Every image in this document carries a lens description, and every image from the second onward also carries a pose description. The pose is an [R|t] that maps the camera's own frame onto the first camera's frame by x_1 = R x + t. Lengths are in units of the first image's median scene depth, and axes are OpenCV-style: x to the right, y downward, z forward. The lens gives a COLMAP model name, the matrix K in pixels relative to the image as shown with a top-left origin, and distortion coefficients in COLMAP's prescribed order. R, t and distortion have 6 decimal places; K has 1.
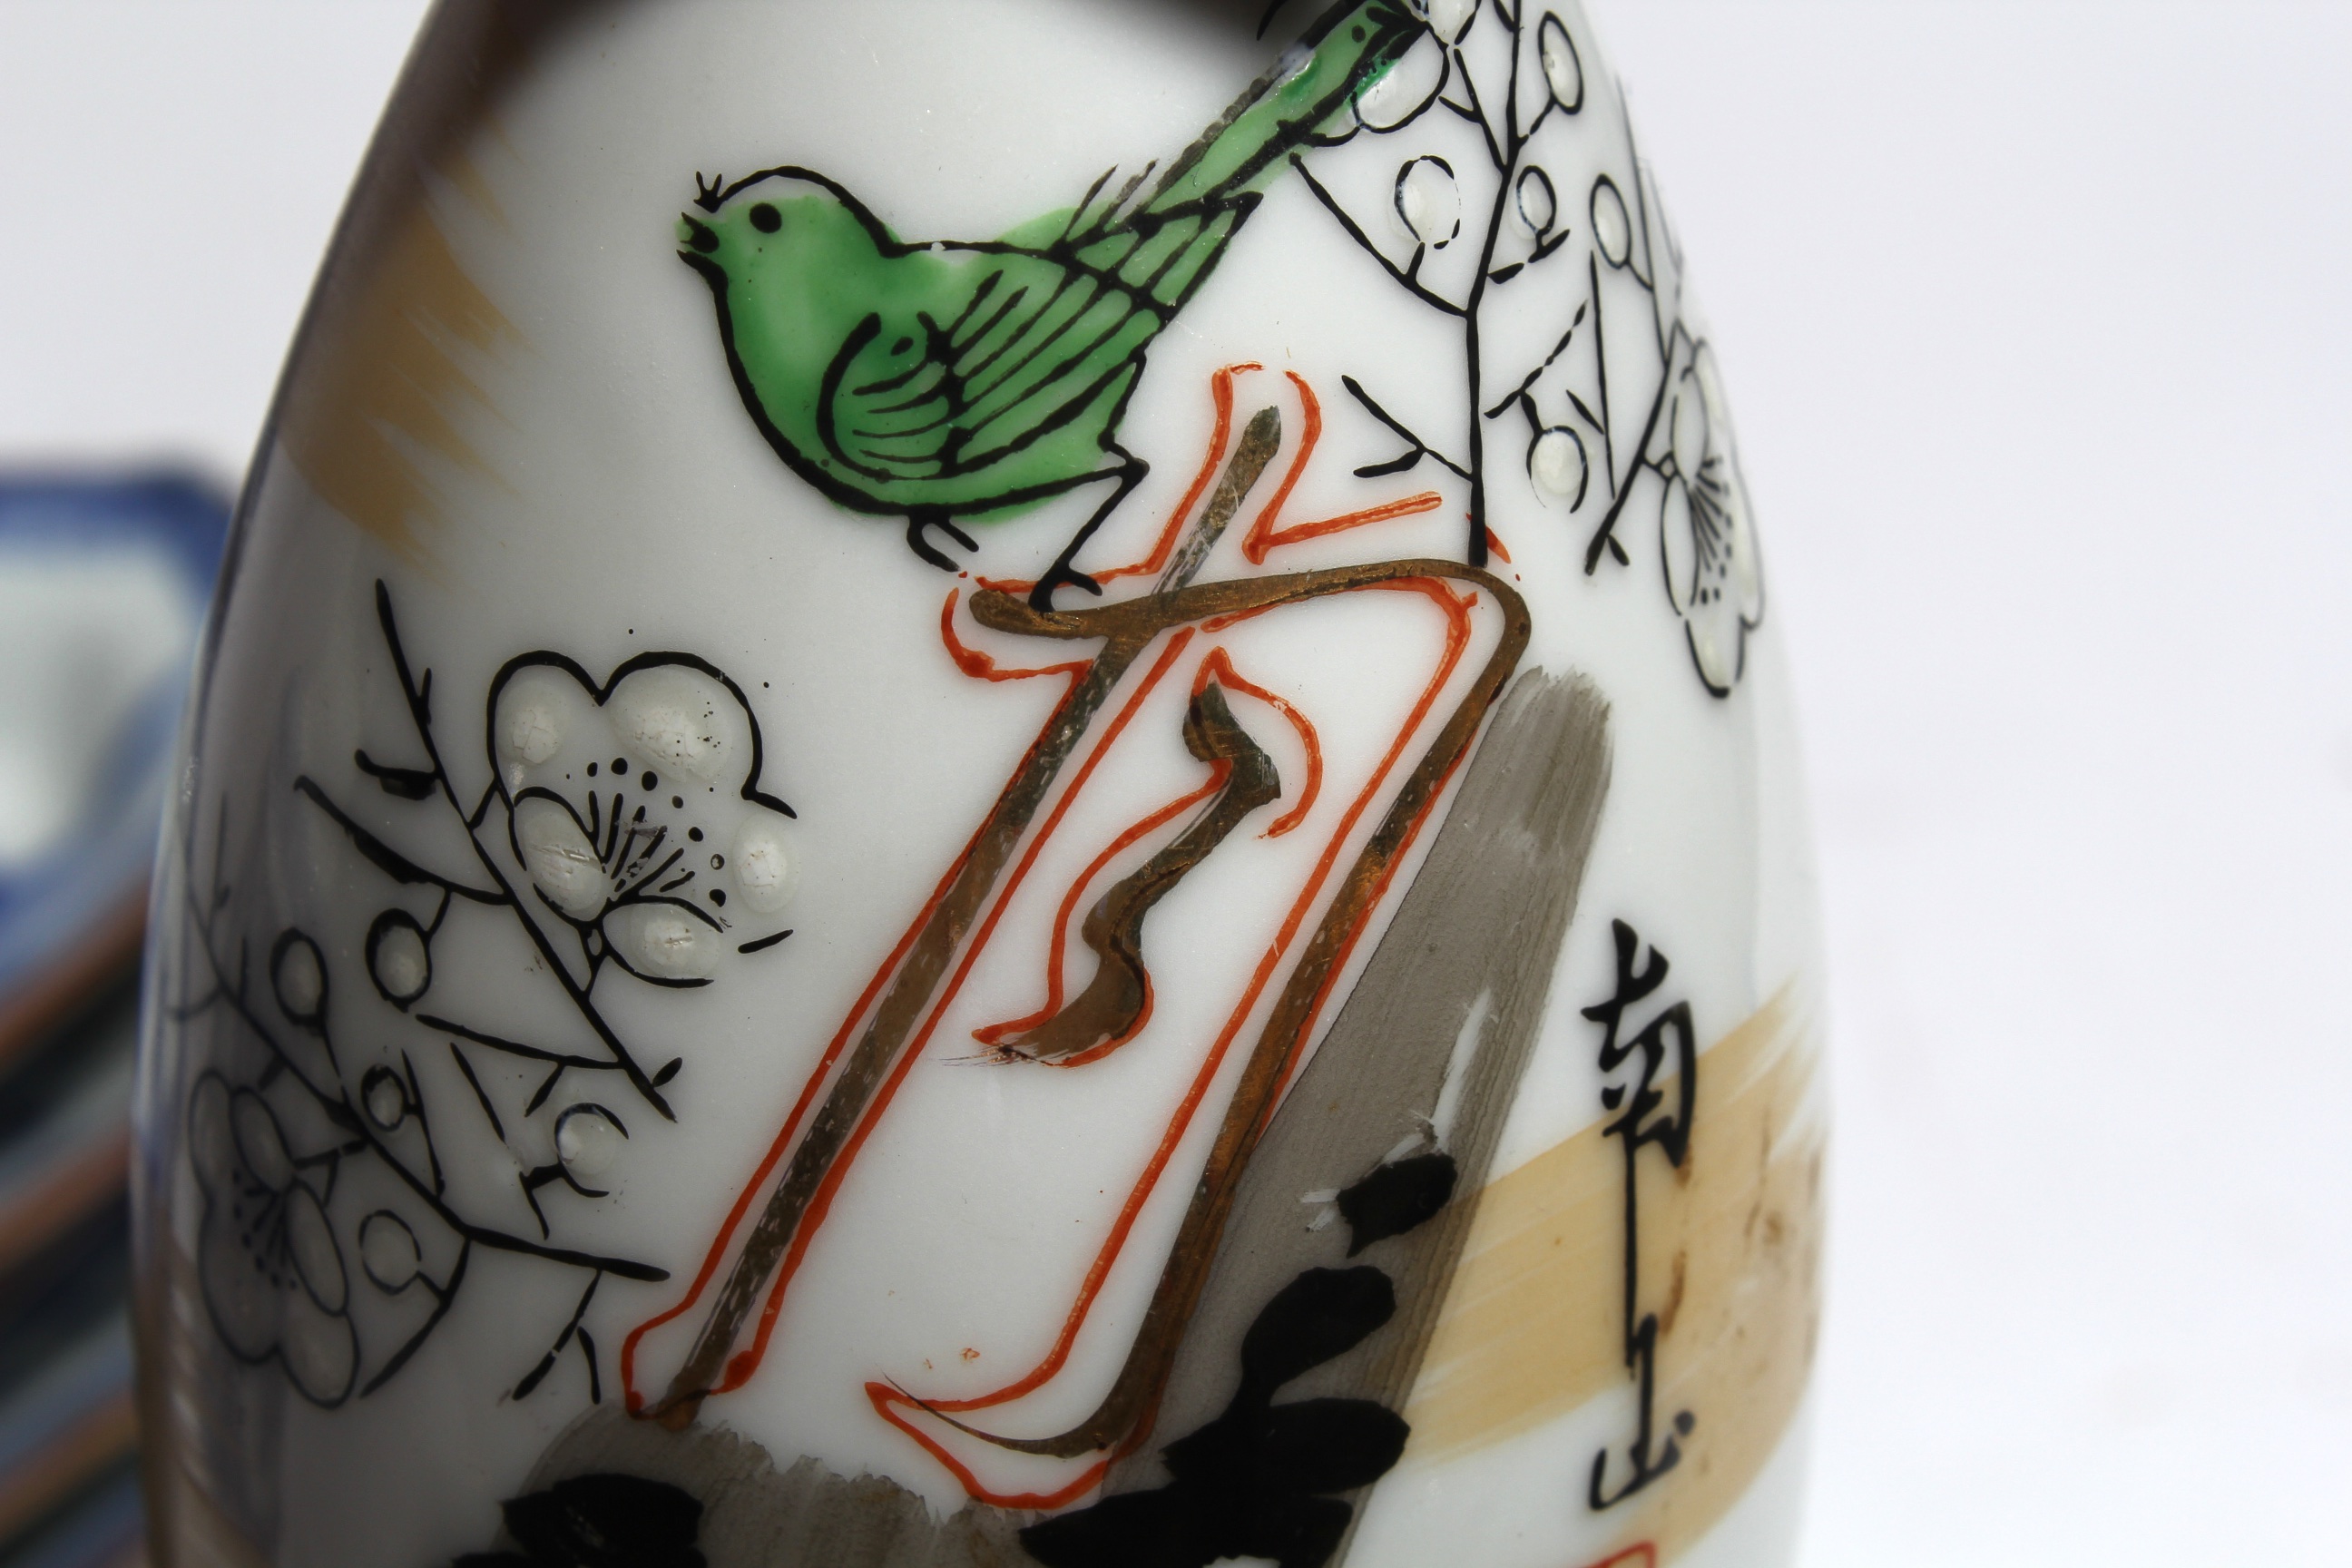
lens RADIAL K [[5659.4, 0, 1172.0], [0, 5659.4, 779.2], [0, 0, 1]] dist [0.061939, 0.000000]
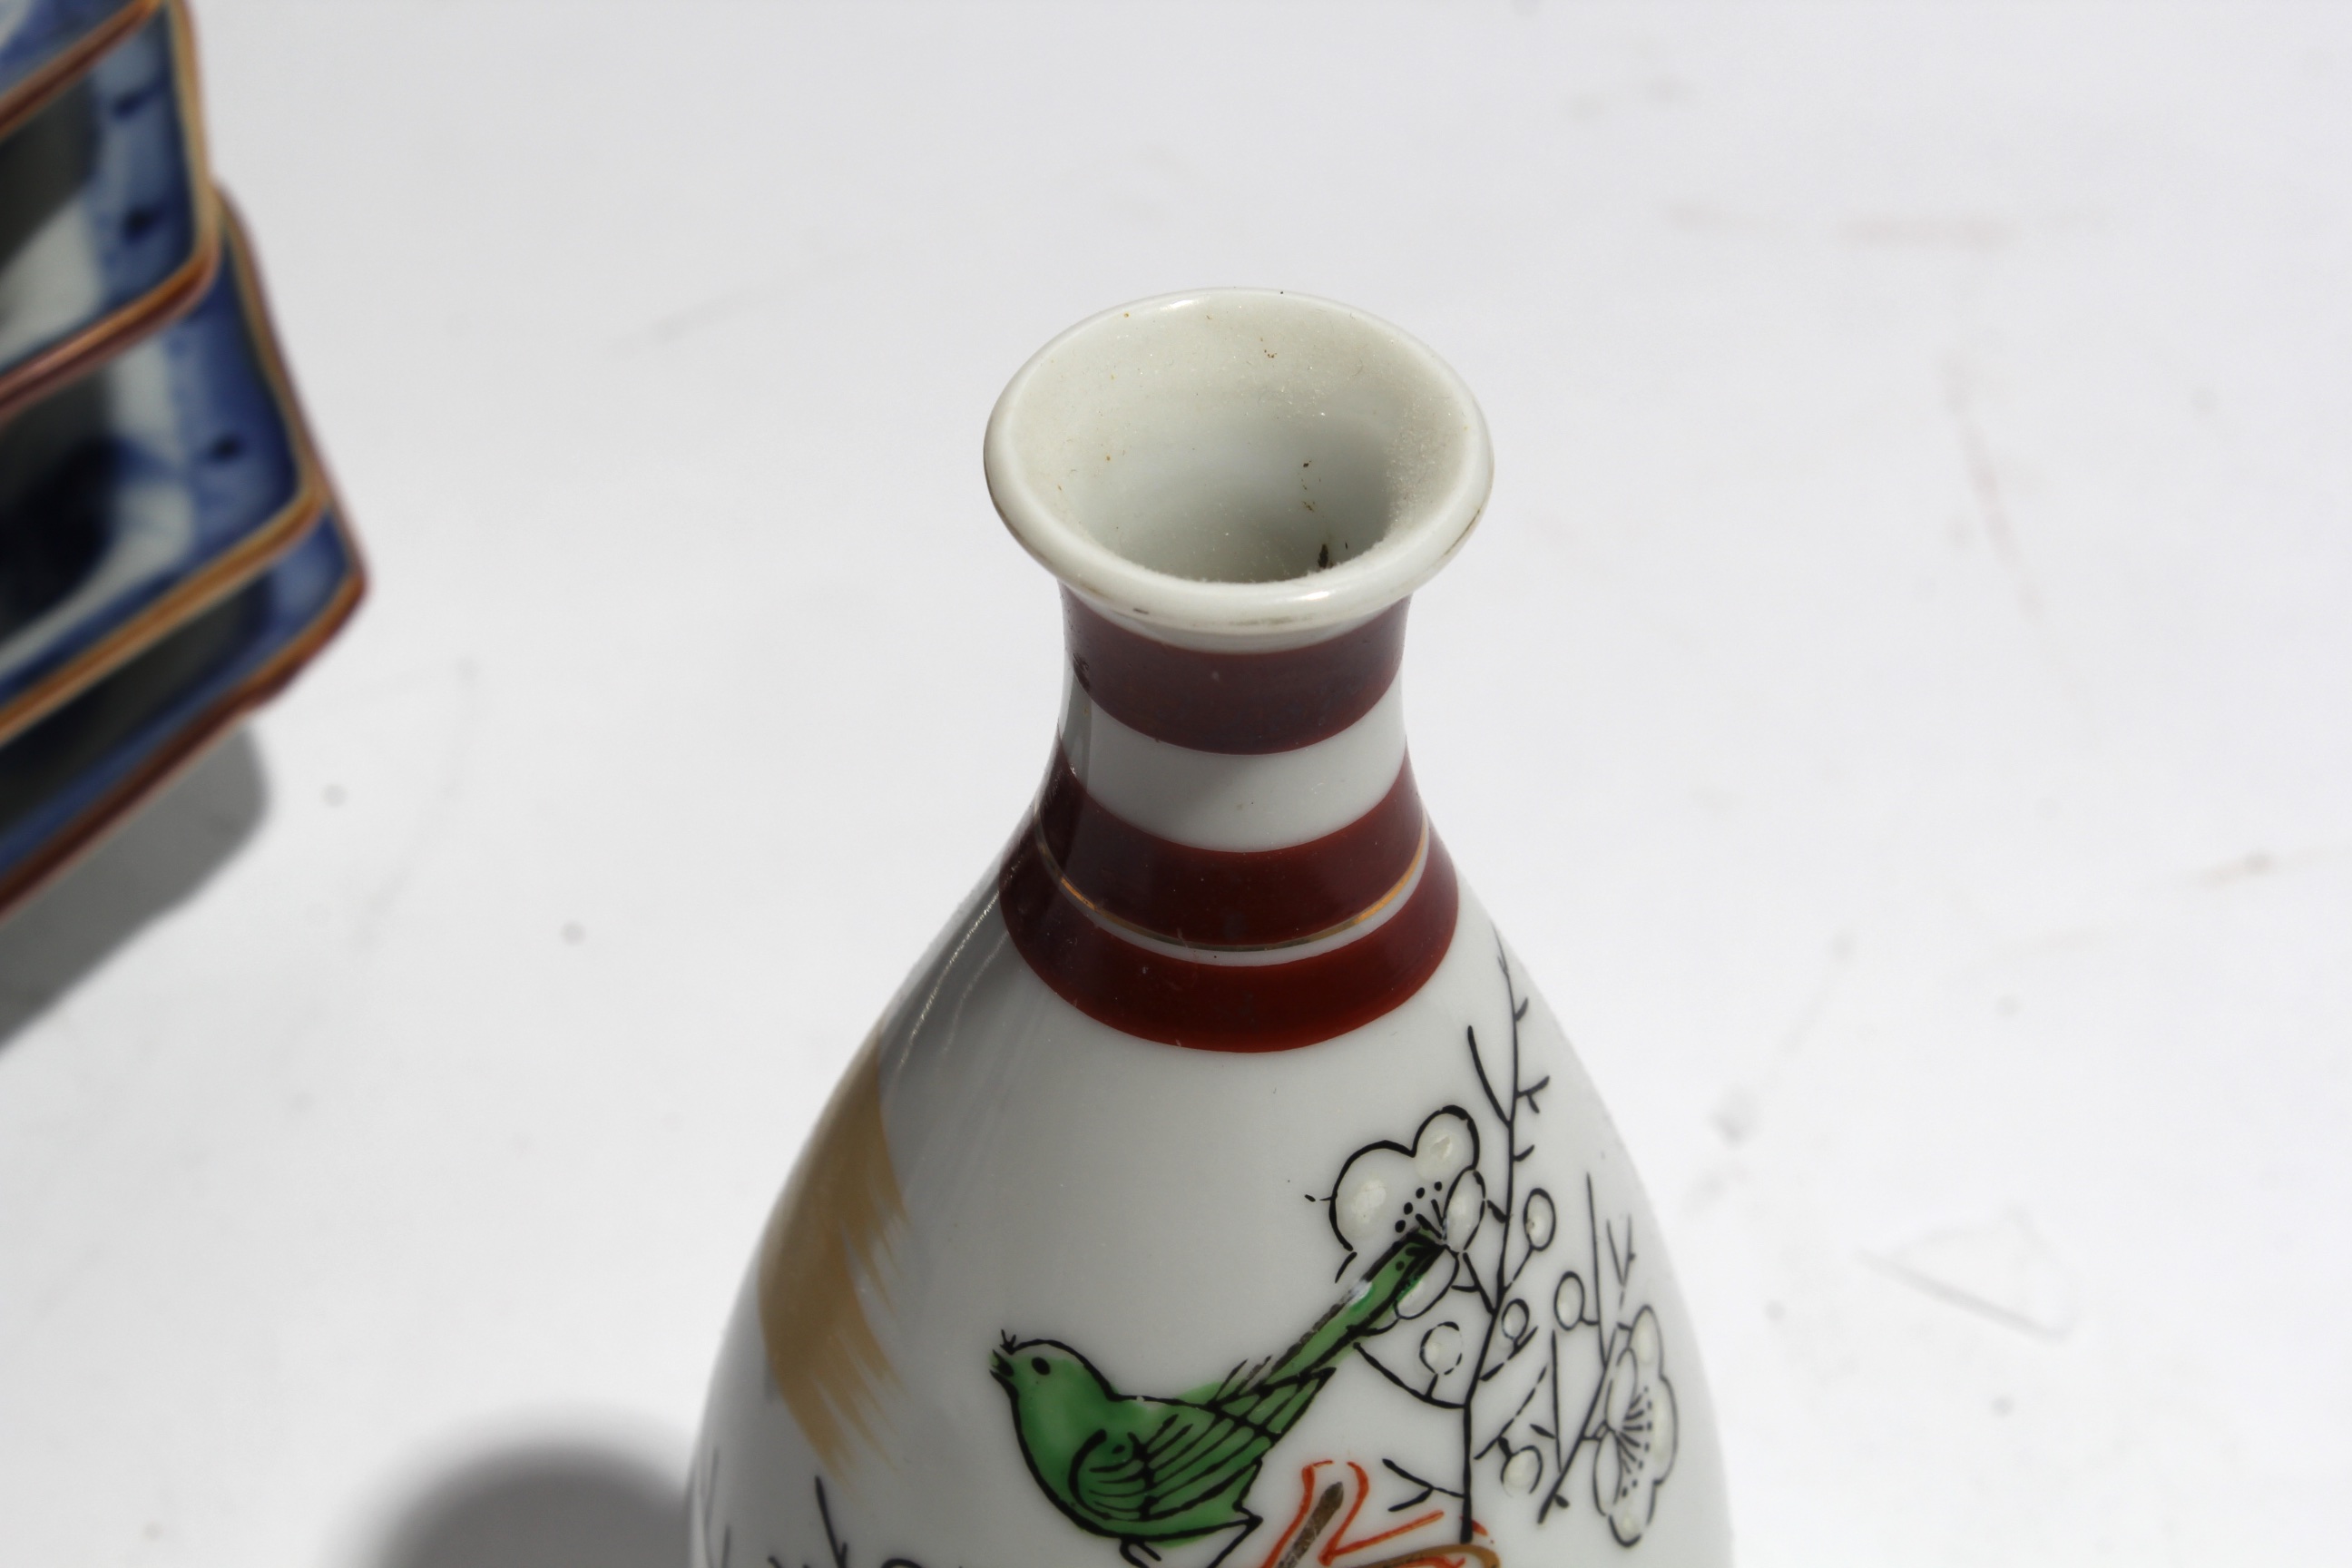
lens RADIAL K [[5659.4, 0, 1177.7], [0, 5659.4, 789.2], [0, 0, 1]] dist [0.061939, 0.000000]
pose [[0.993853, 0.052791, -0.097308, 0.123085], [-0.023081, 0.958473, 0.284248, -0.740231], [0.108273, -0.280255, 0.953800, -0.553053]]
